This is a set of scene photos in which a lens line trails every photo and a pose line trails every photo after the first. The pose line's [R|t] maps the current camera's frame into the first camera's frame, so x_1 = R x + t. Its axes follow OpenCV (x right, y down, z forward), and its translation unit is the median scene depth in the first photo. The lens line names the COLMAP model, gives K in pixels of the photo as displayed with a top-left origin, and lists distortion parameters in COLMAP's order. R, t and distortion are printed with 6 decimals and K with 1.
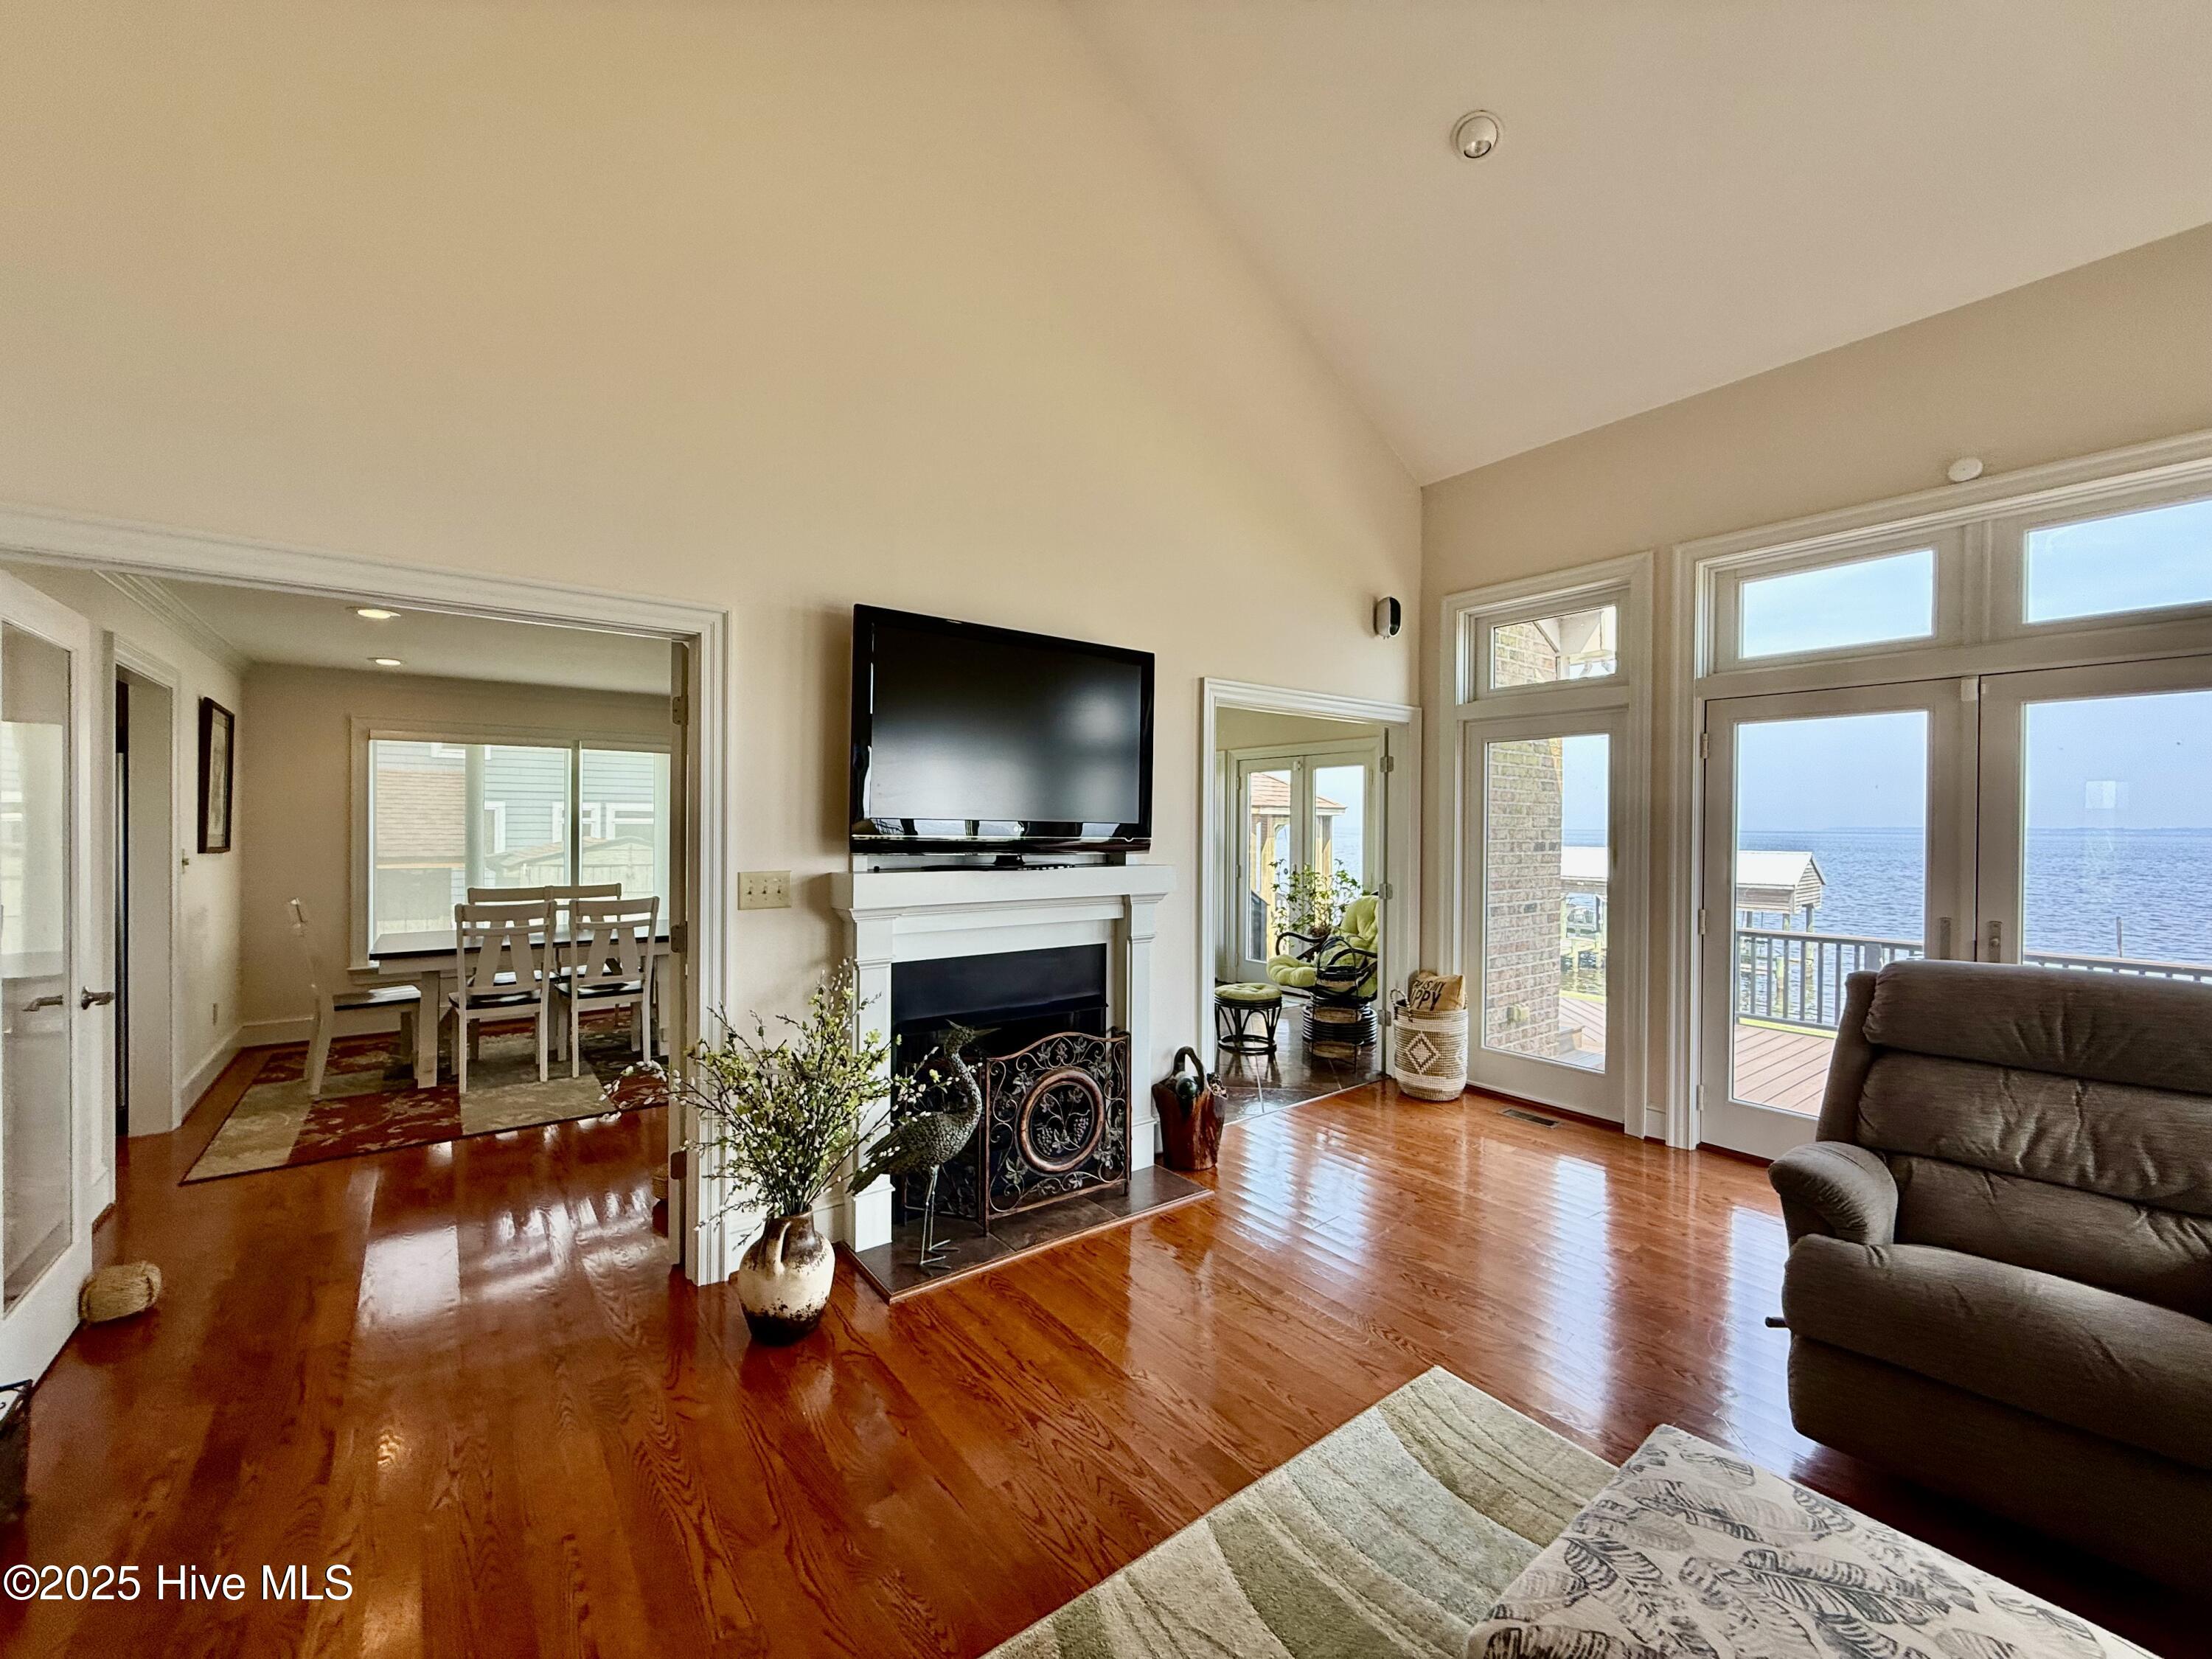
lens RADIAL K [[885.8, 0, 1102.6], [0, 885.8, 834.6], [0, 0, 1]] dist [-0.000379, -0.000101]
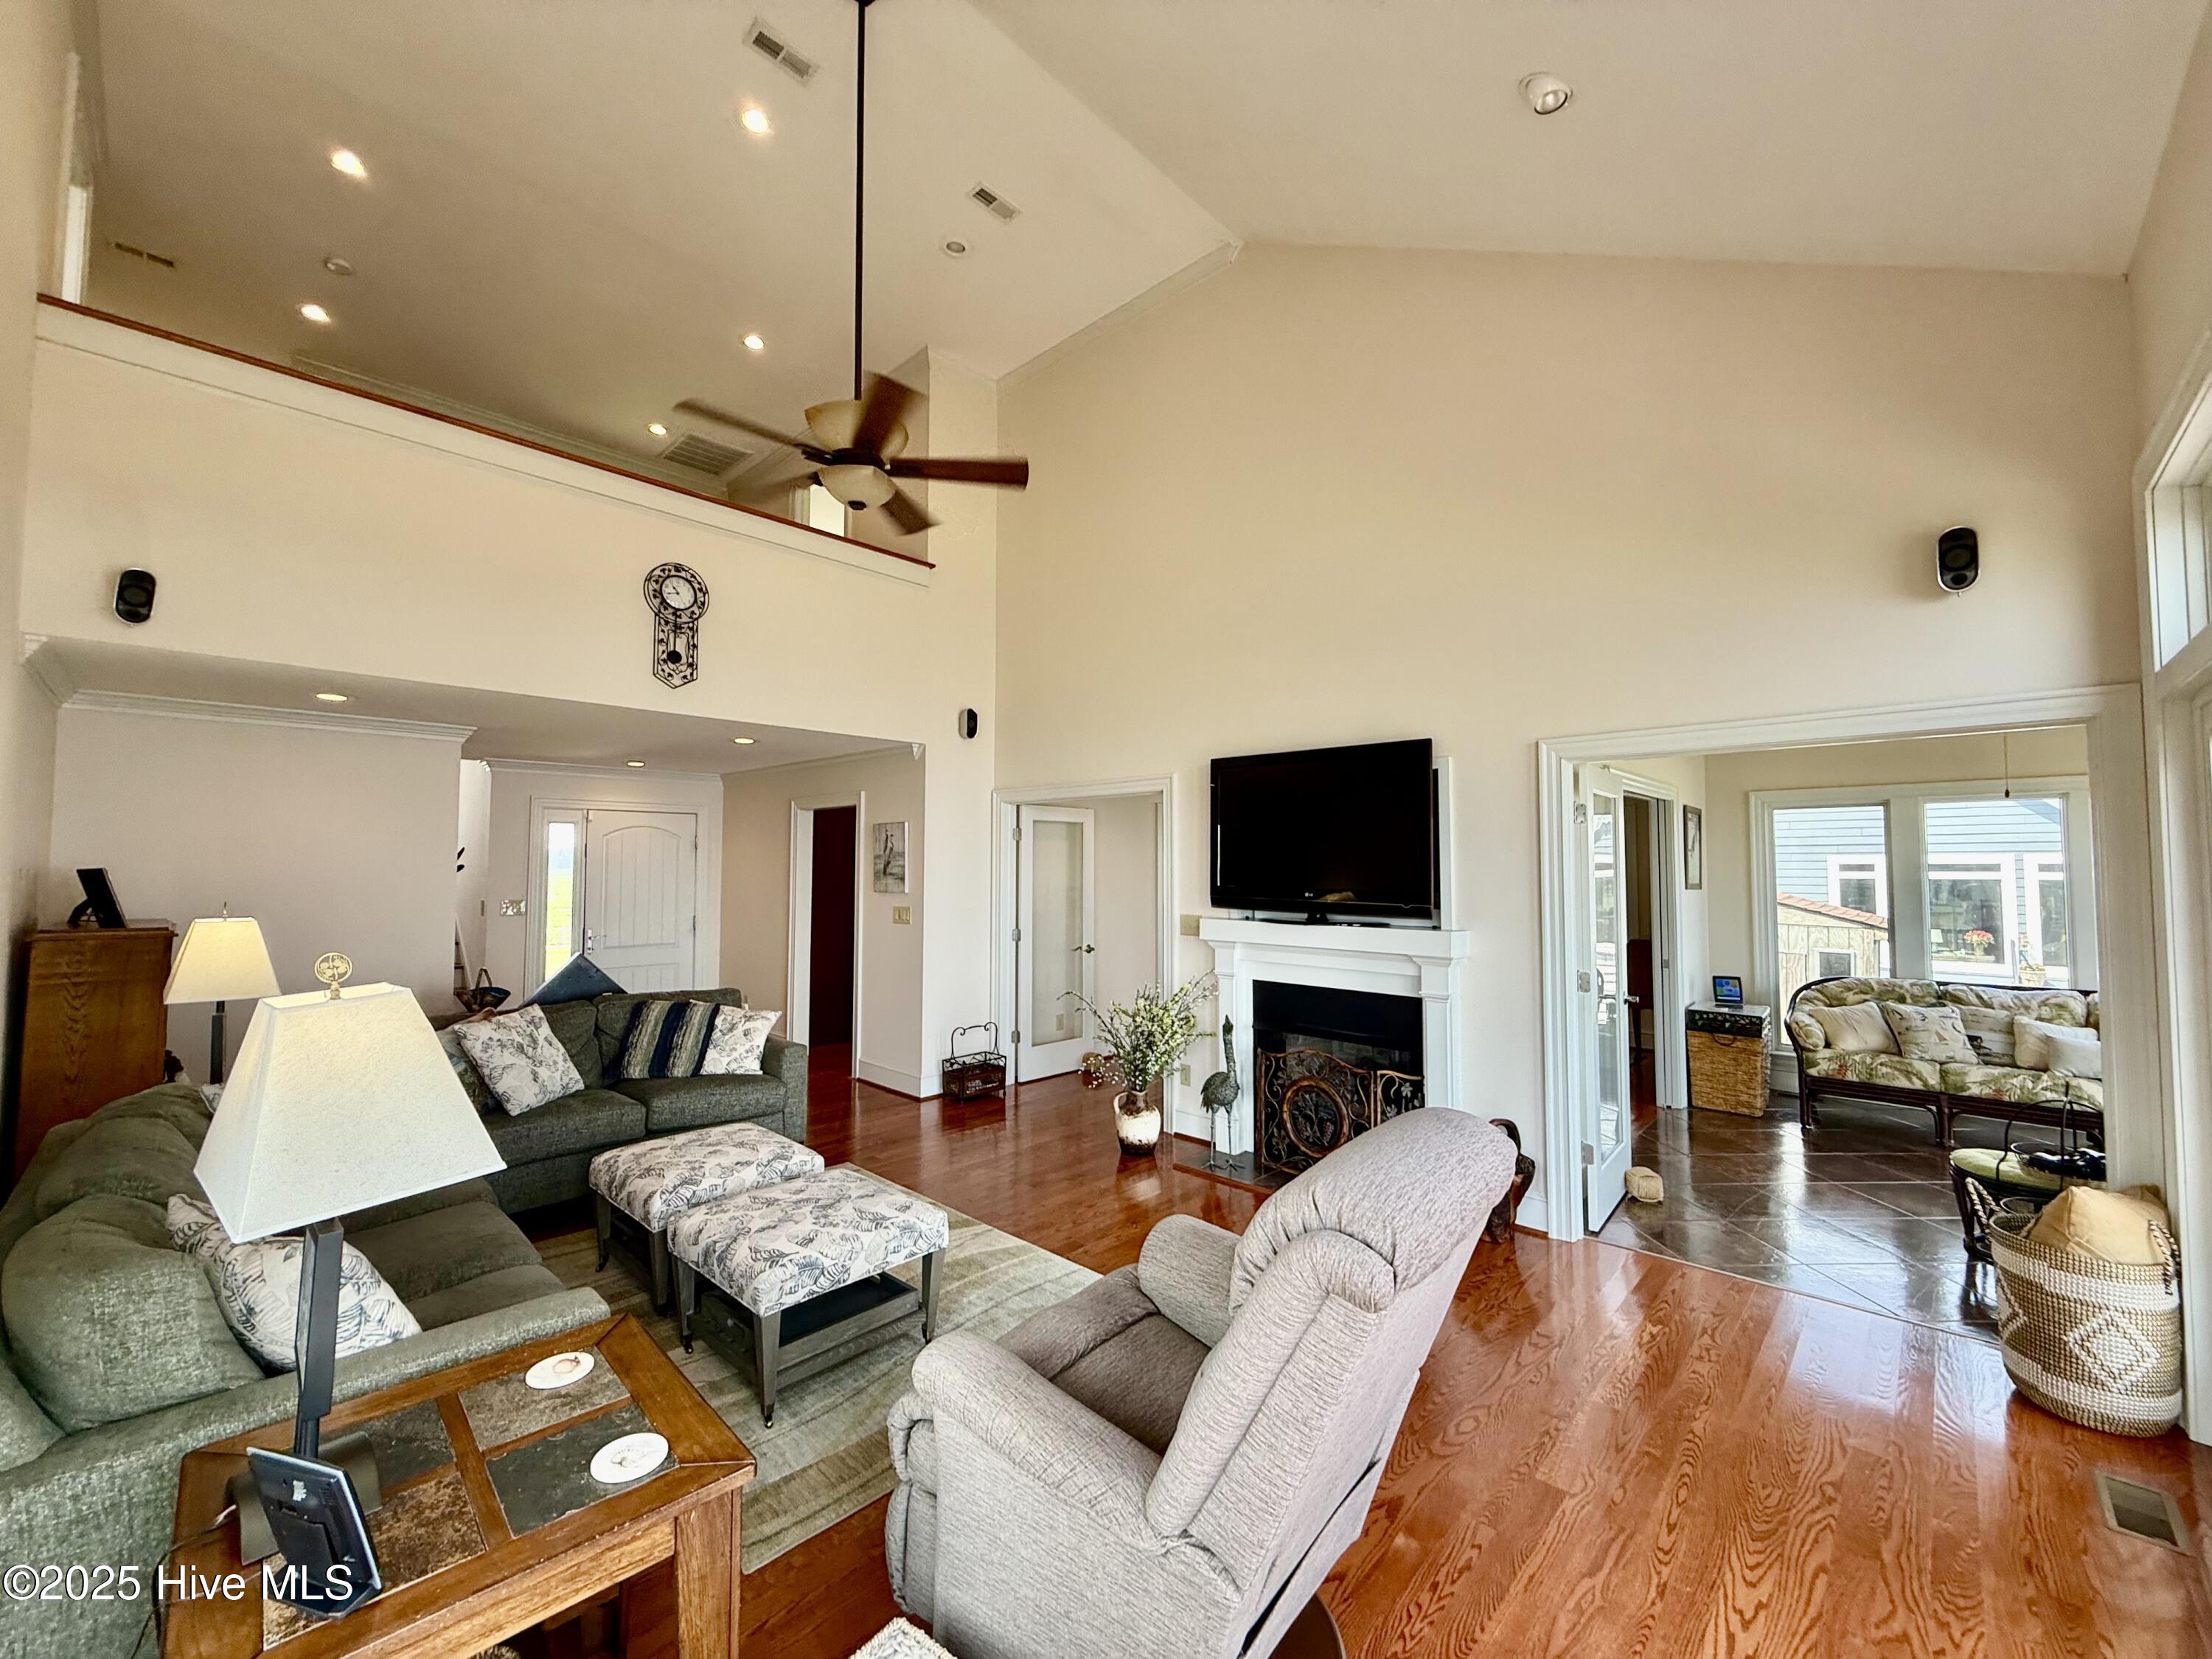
lens RADIAL K [[910.3, 0, 1074.3], [0, 910.3, 822.8], [0, 0, 1]] dist [-0.000802, -0.000162]
pose [[0.039356, -0.063053, -0.997234, 1.231507], [-0.007975, 0.997955, -0.063414, -0.023005], [0.999193, 0.010449, 0.038773, 0.556821]]
